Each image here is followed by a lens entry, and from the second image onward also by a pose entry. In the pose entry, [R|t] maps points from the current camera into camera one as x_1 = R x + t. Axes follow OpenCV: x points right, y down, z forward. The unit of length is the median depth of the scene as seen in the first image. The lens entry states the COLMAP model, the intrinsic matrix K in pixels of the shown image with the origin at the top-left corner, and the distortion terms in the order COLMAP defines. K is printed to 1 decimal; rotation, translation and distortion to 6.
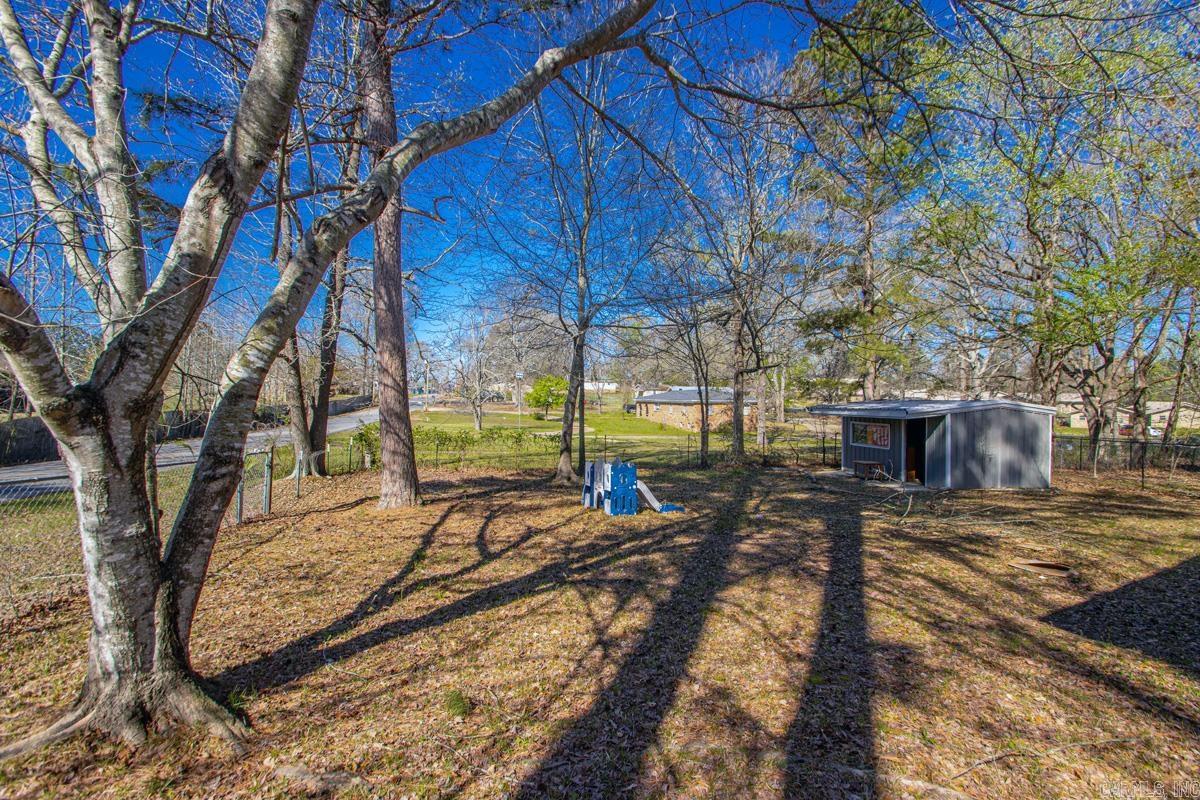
lens RADIAL K [[562.5, 0, 600.0], [0, 562.5, 400.0], [0, 0, 1]] dist [0.000495, -0.000273]
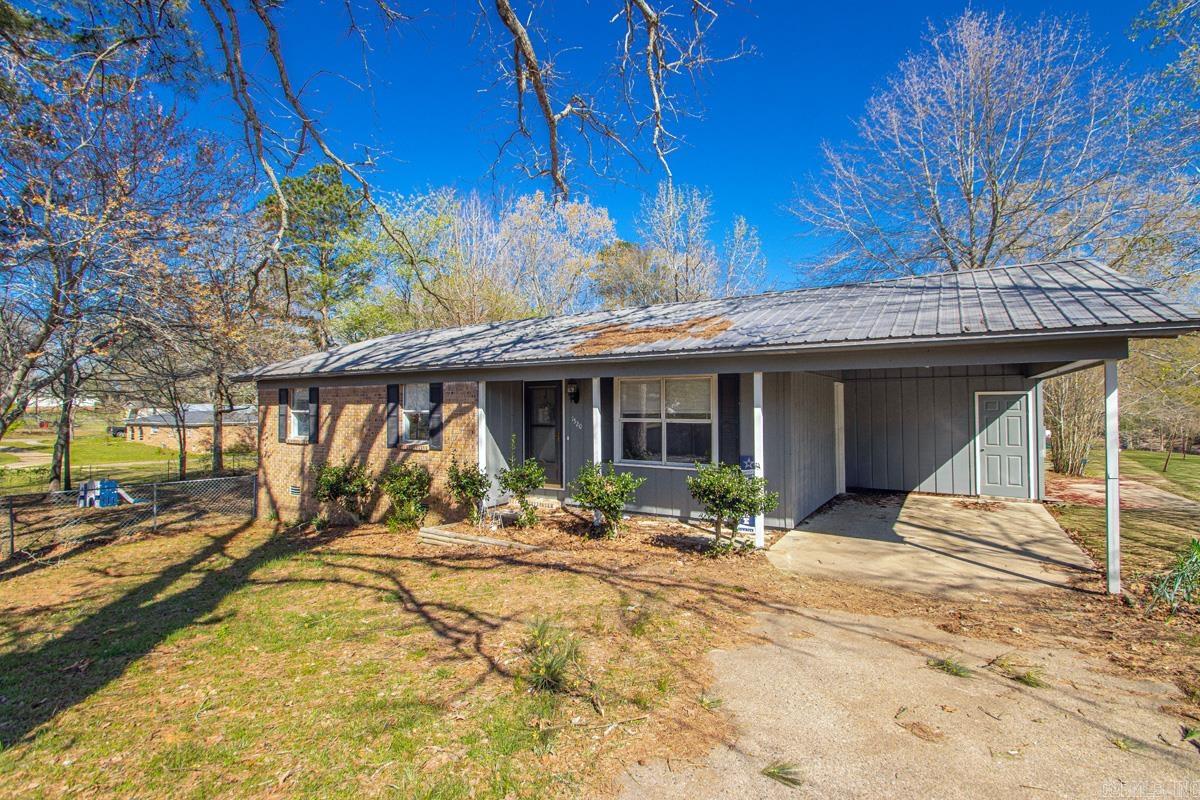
lens RADIAL K [[562.5, 0, 600.0], [0, 562.5, 400.0], [0, 0, 1]] dist [0.000495, -0.000273]
pose [[0.724310, -0.001270, 0.689473, -0.036960], [0.014152, 0.999815, -0.013026, -0.062787], [-0.689329, 0.019192, 0.724194, -0.864931]]
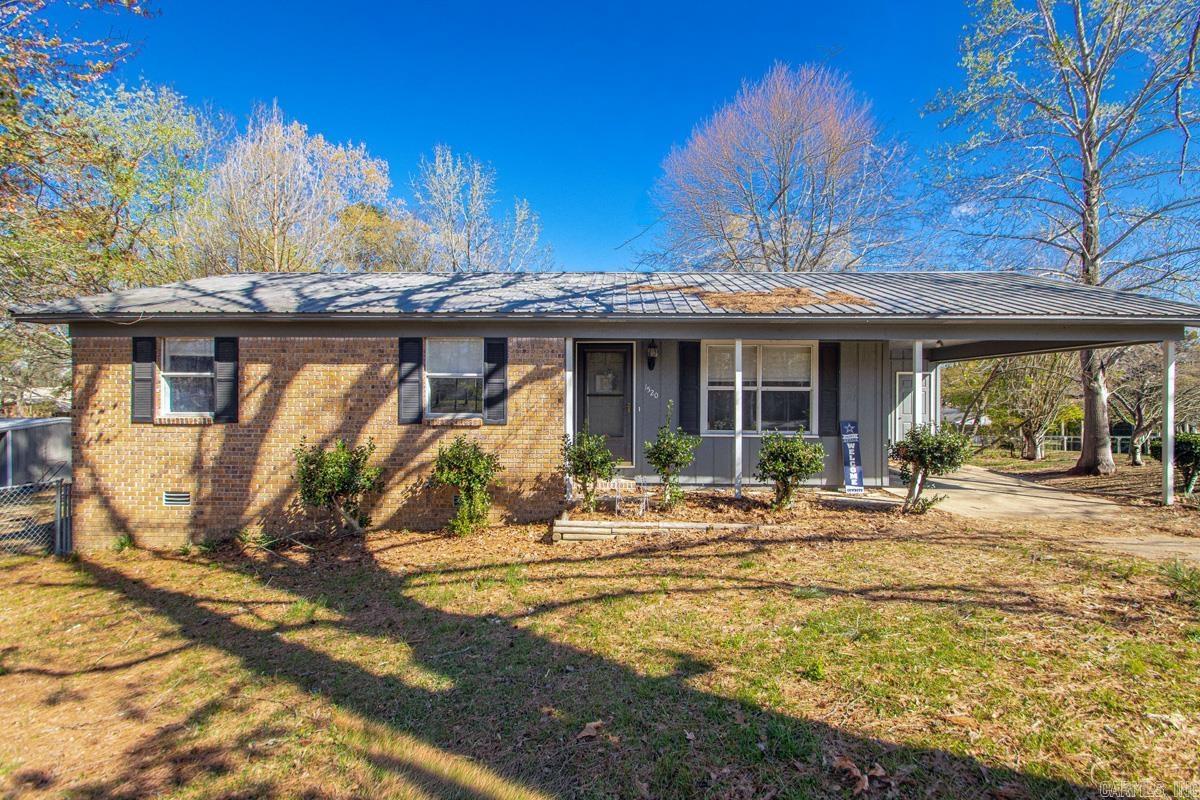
lens RADIAL K [[568.7, 0, 600.0], [0, 568.7, 400.0], [0, 0, 1]] dist [0.003579, 0.000187]
pose [[0.282550, -0.011067, 0.959189, -0.171368], [0.003889, 0.999938, 0.010392, -0.045023], [-0.959245, 0.000794, 0.282576, -0.532145]]
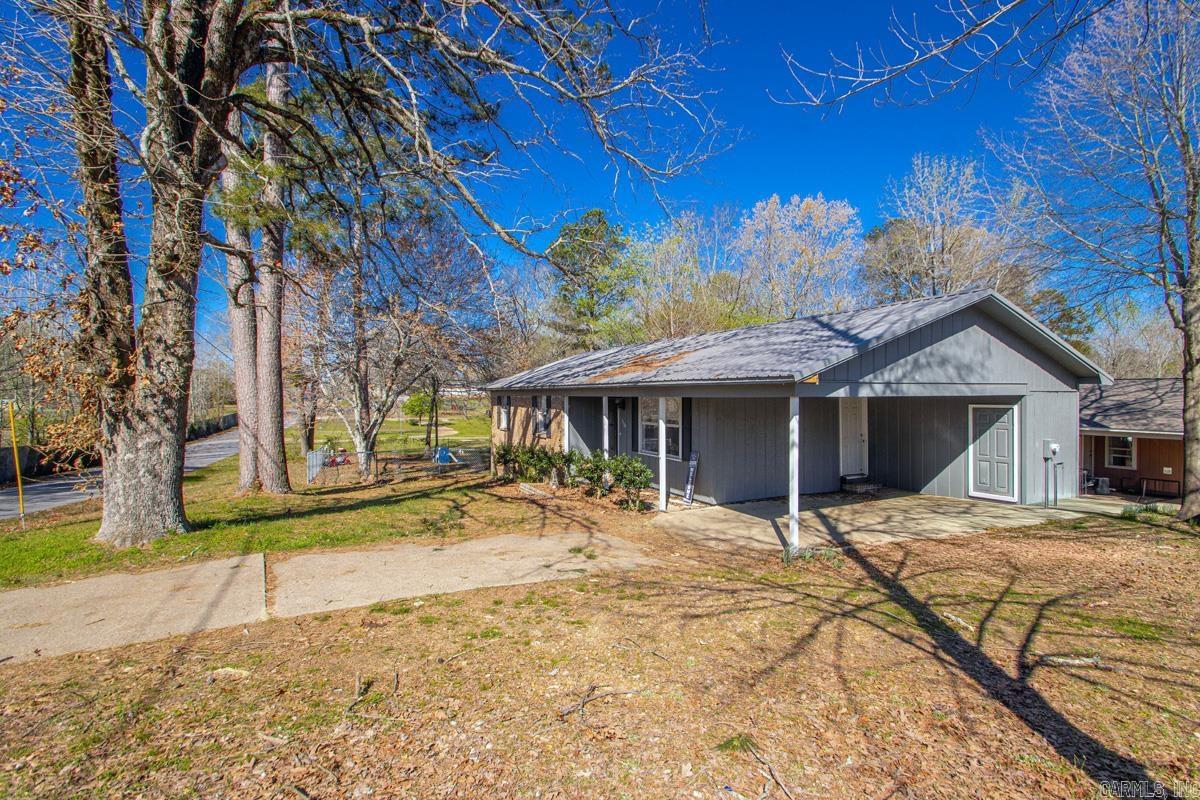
lens RADIAL K [[562.5, 0, 600.0], [0, 562.5, 400.0], [0, 0, 1]] dist [0.000495, -0.000273]
pose [[0.977439, -0.009239, 0.211015, 0.129941], [0.008918, 0.999957, 0.002475, -0.085050], [-0.211029, -0.000538, 0.977480, -1.252075]]
